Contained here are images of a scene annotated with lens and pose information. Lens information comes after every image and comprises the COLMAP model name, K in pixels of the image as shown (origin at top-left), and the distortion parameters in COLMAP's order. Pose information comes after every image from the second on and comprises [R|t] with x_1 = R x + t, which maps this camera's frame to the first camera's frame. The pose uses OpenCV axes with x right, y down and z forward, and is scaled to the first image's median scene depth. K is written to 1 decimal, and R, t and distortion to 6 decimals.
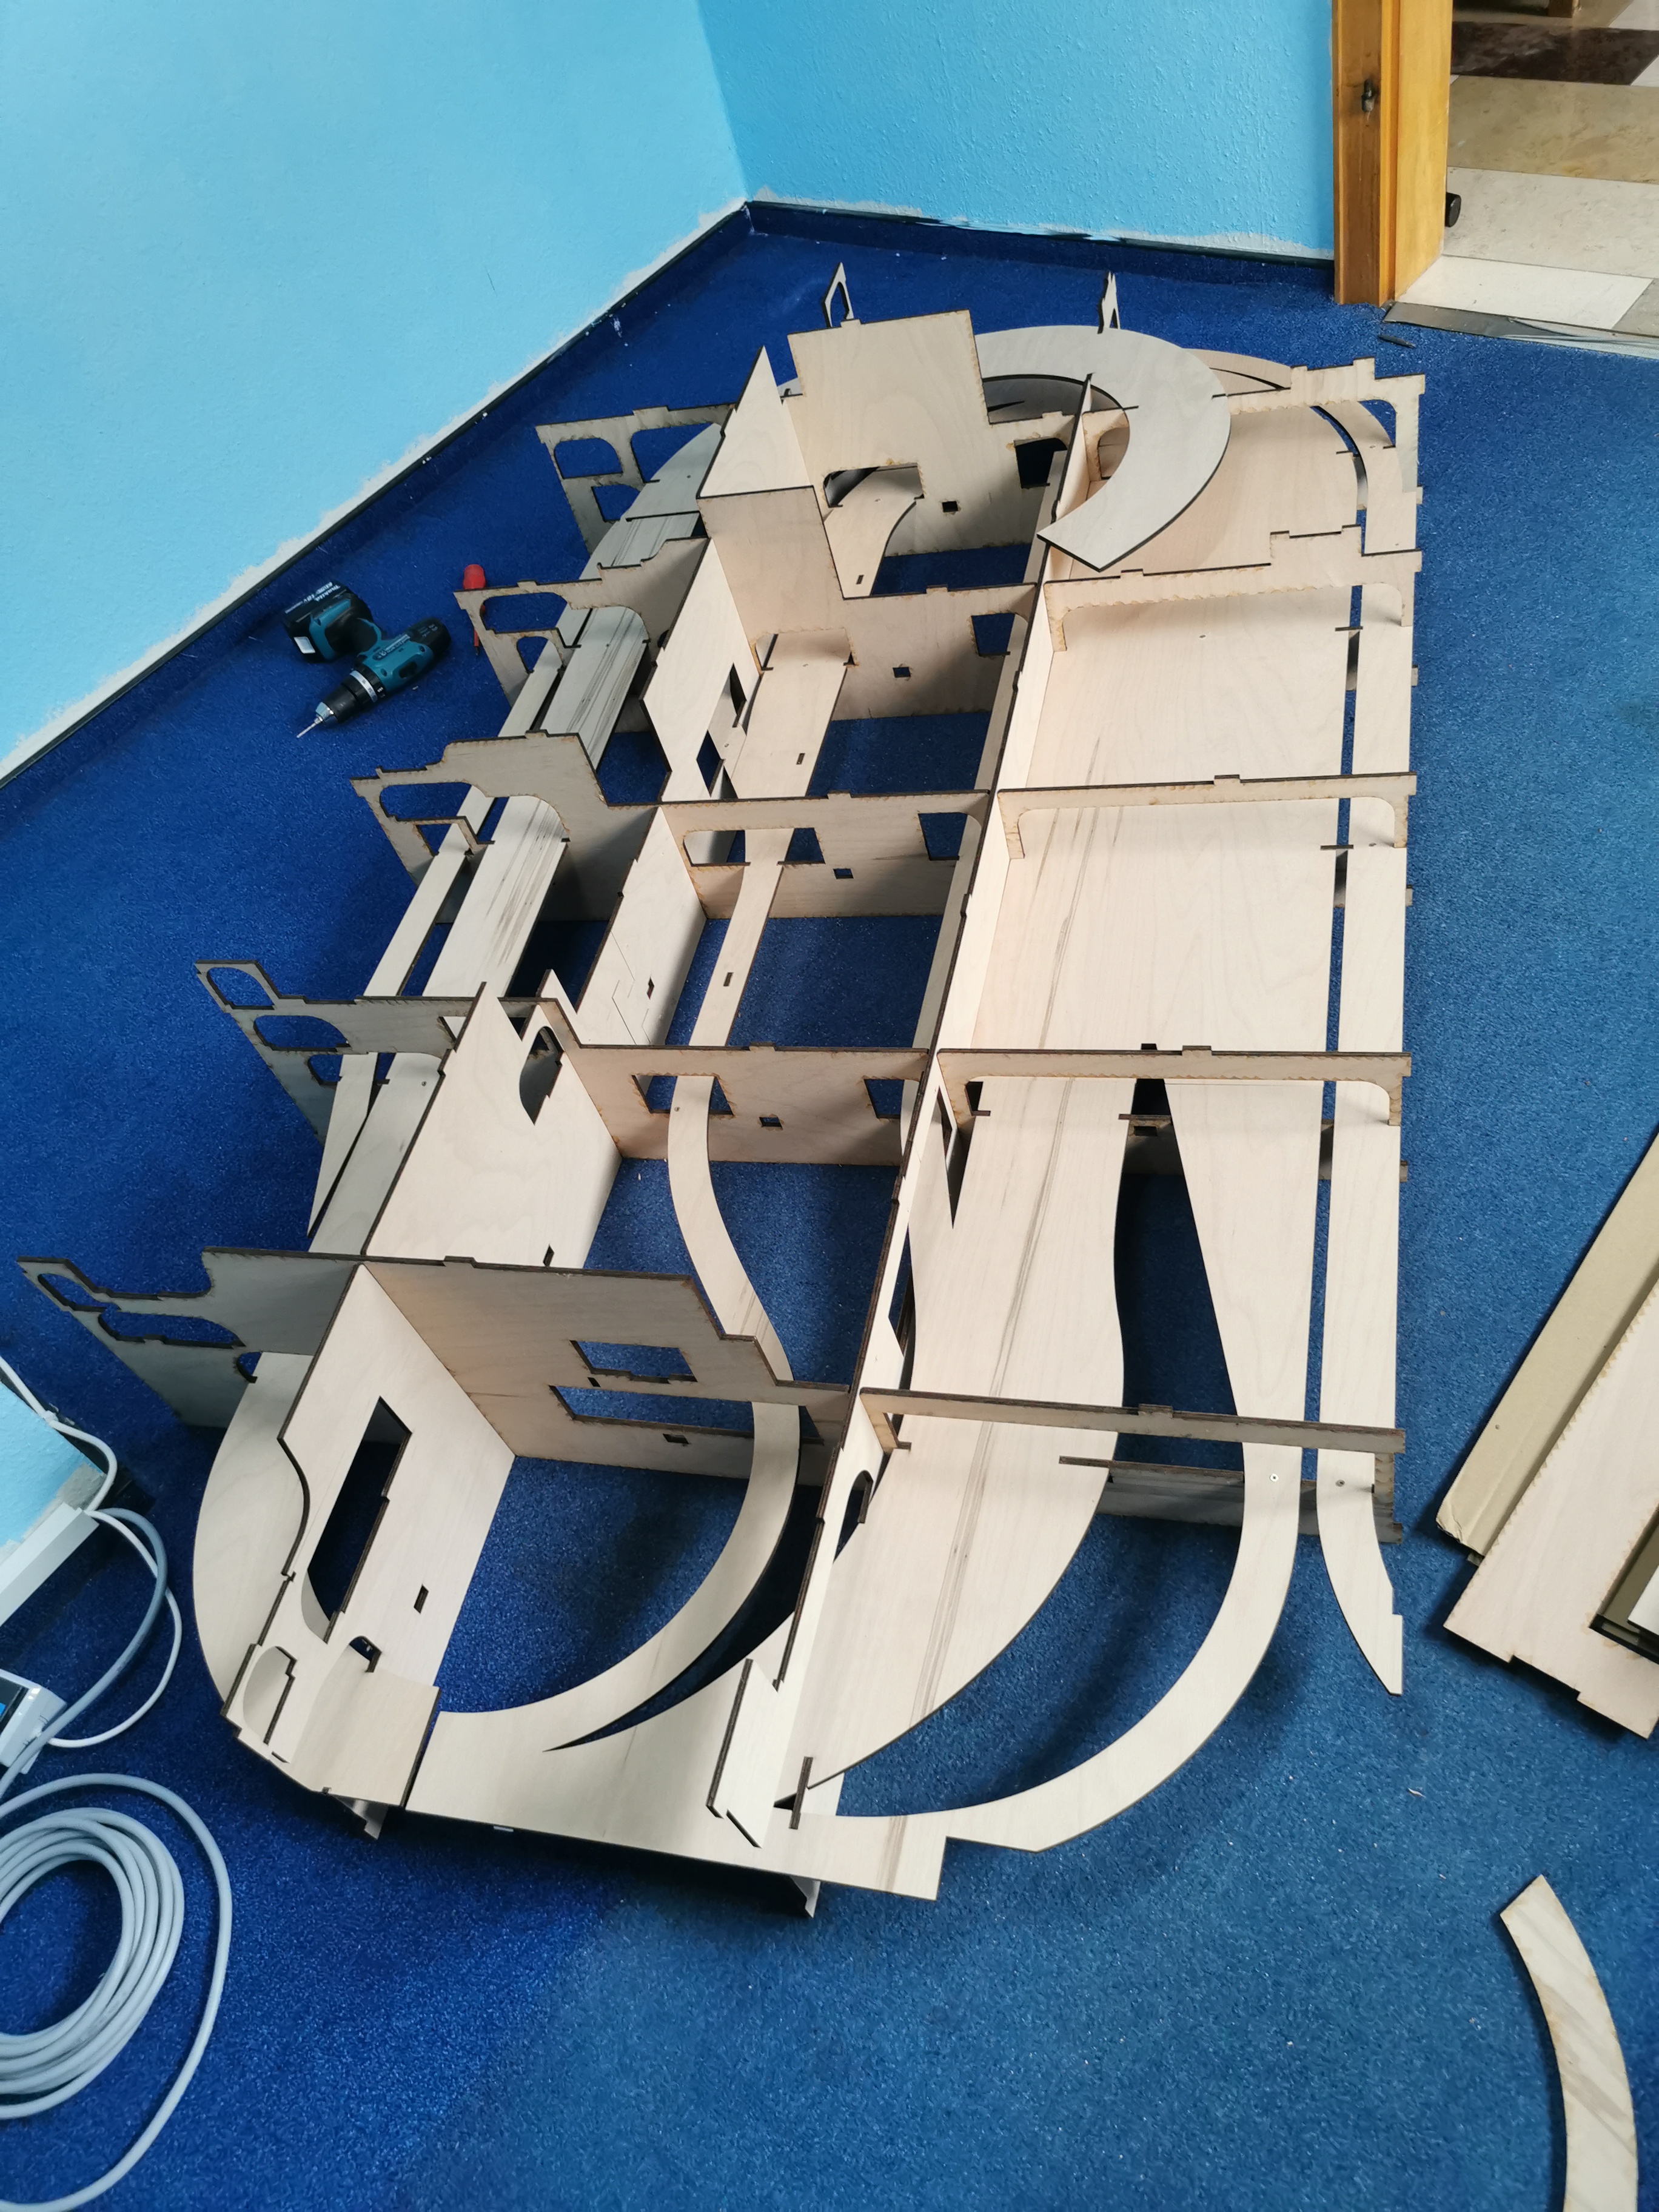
lens RADIAL K [[1701.8, 0, 820.1], [0, 1701.8, 1093.7], [0, 0, 1]] dist [0.046165, -0.074708]
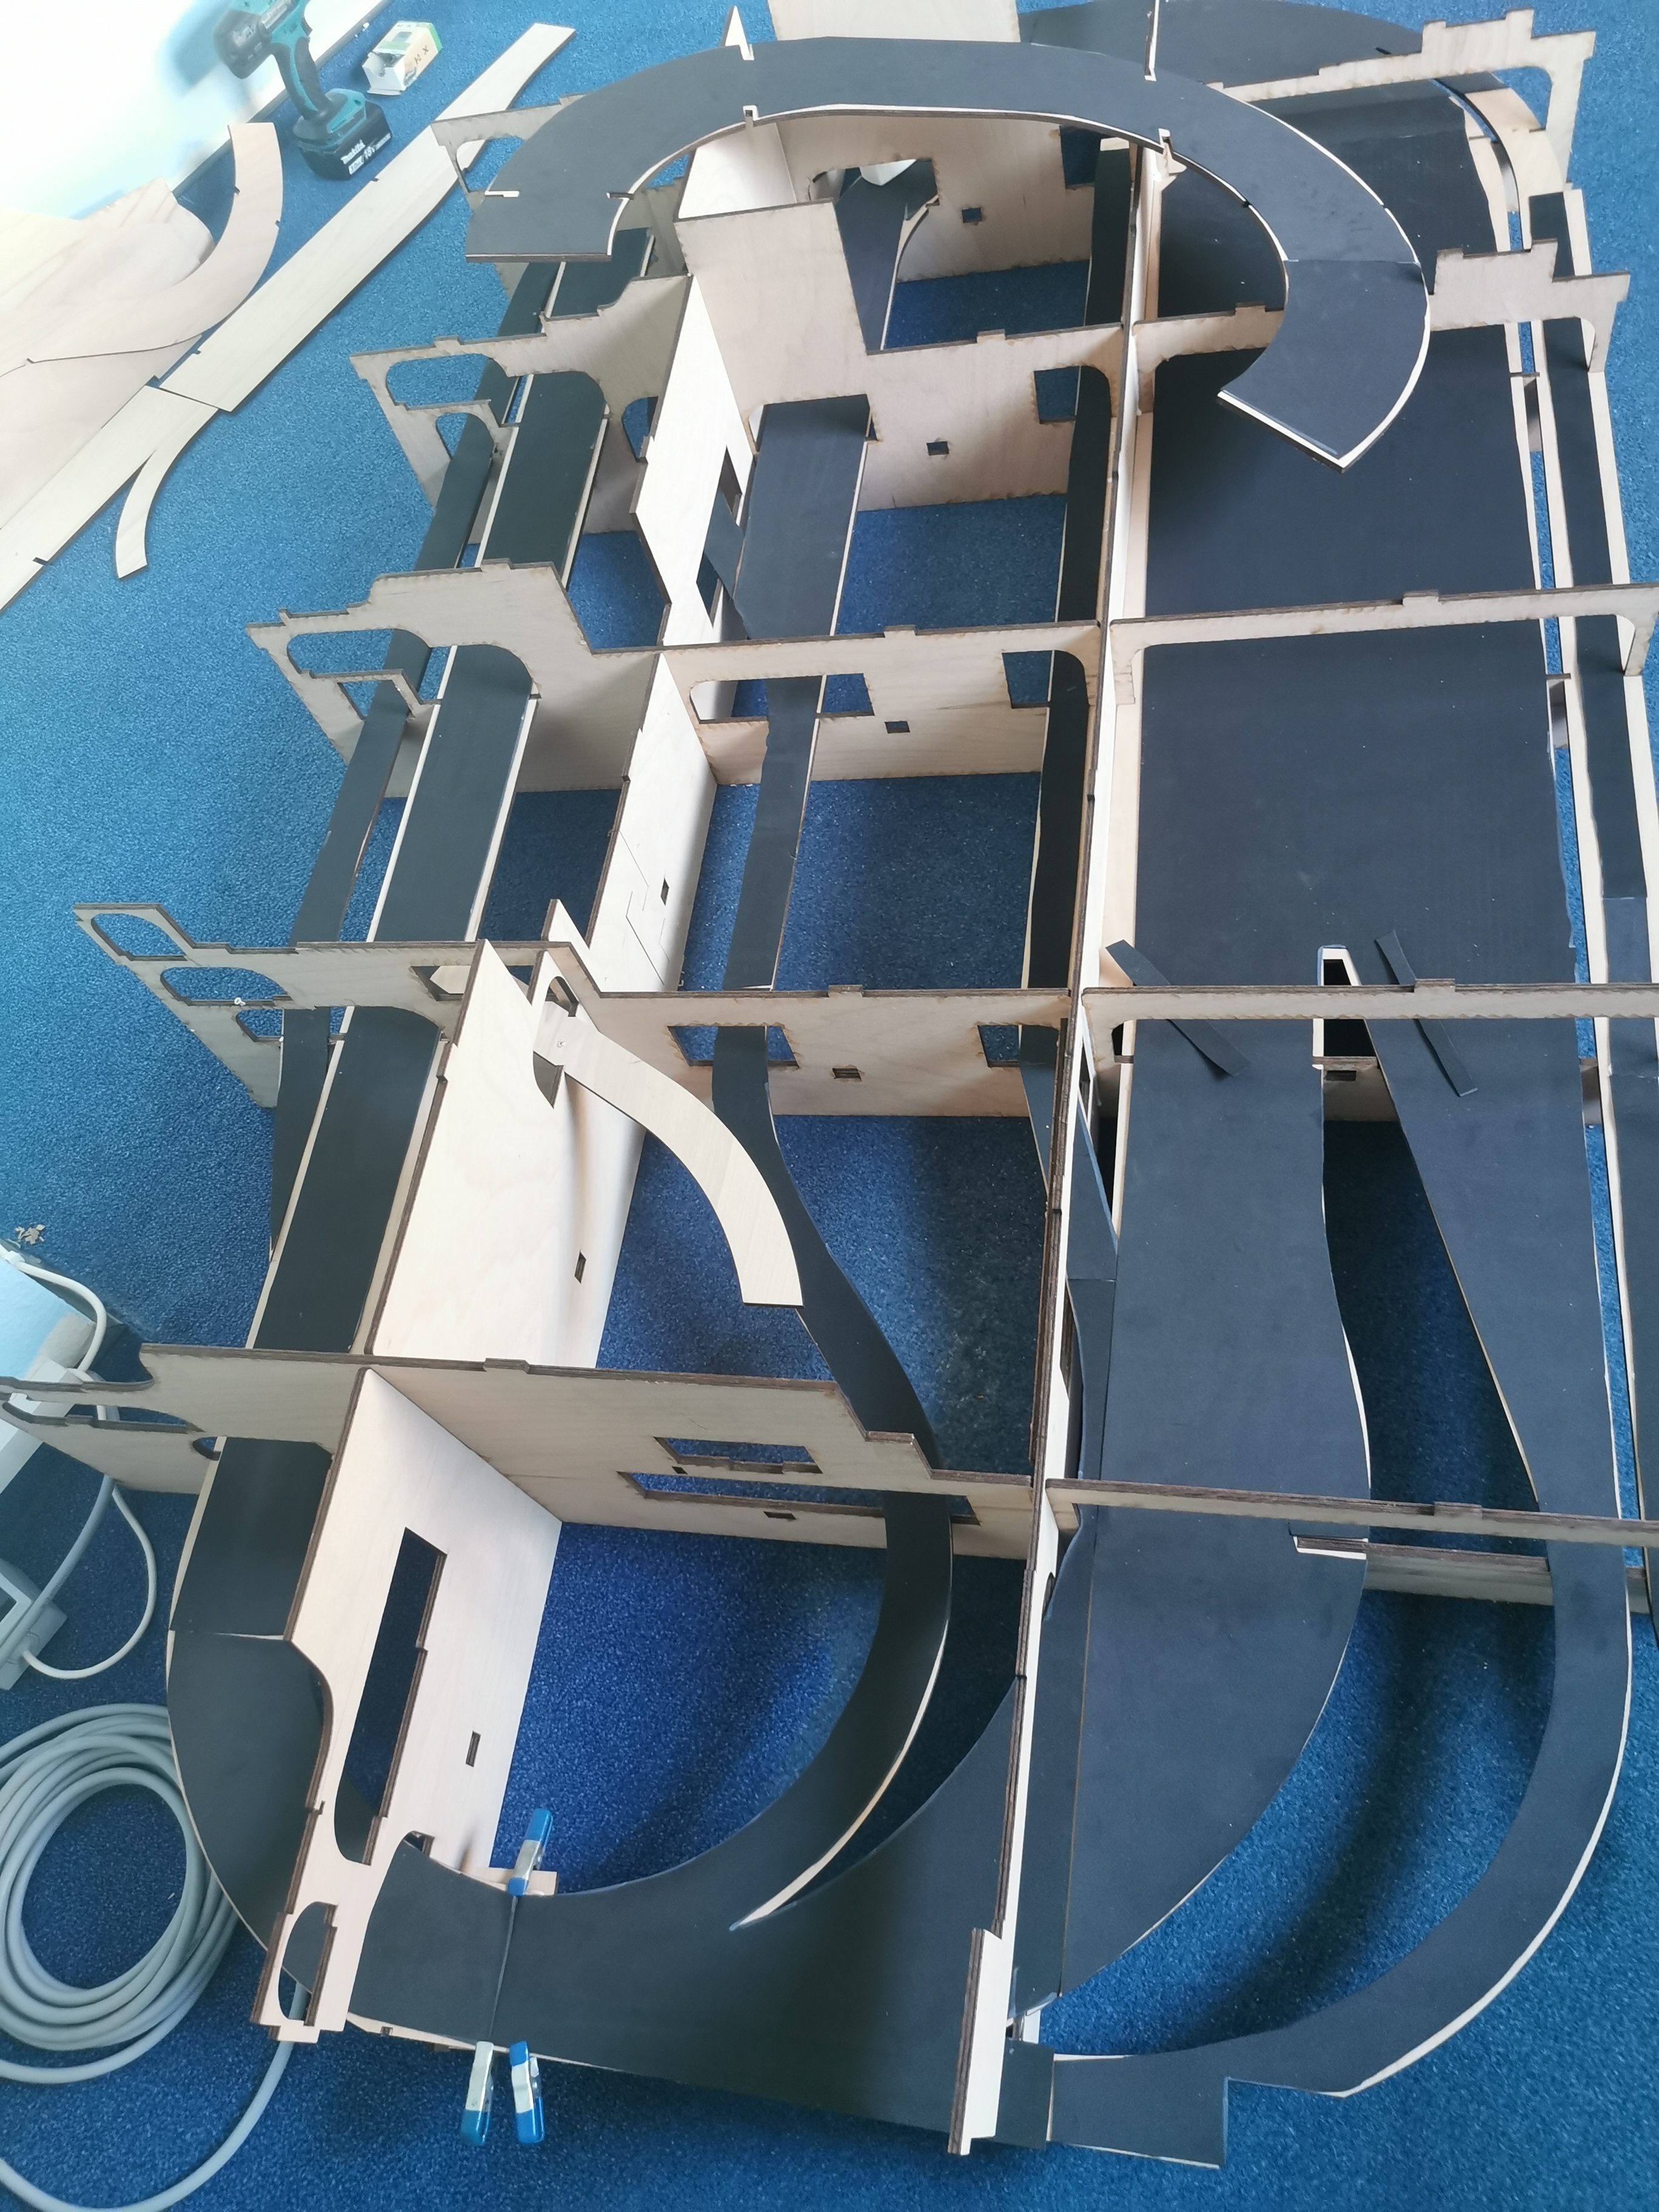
lens RADIAL K [[1710.2, 0, 829.5], [0, 1710.2, 1098.5], [0, 0, 1]] dist [0.038404, -0.066324]
pose [[0.996127, -0.060675, 0.063639, -0.083487], [0.049994, 0.986215, 0.157733, -0.091890], [-0.072332, -0.153941, 0.985429, 0.208076]]
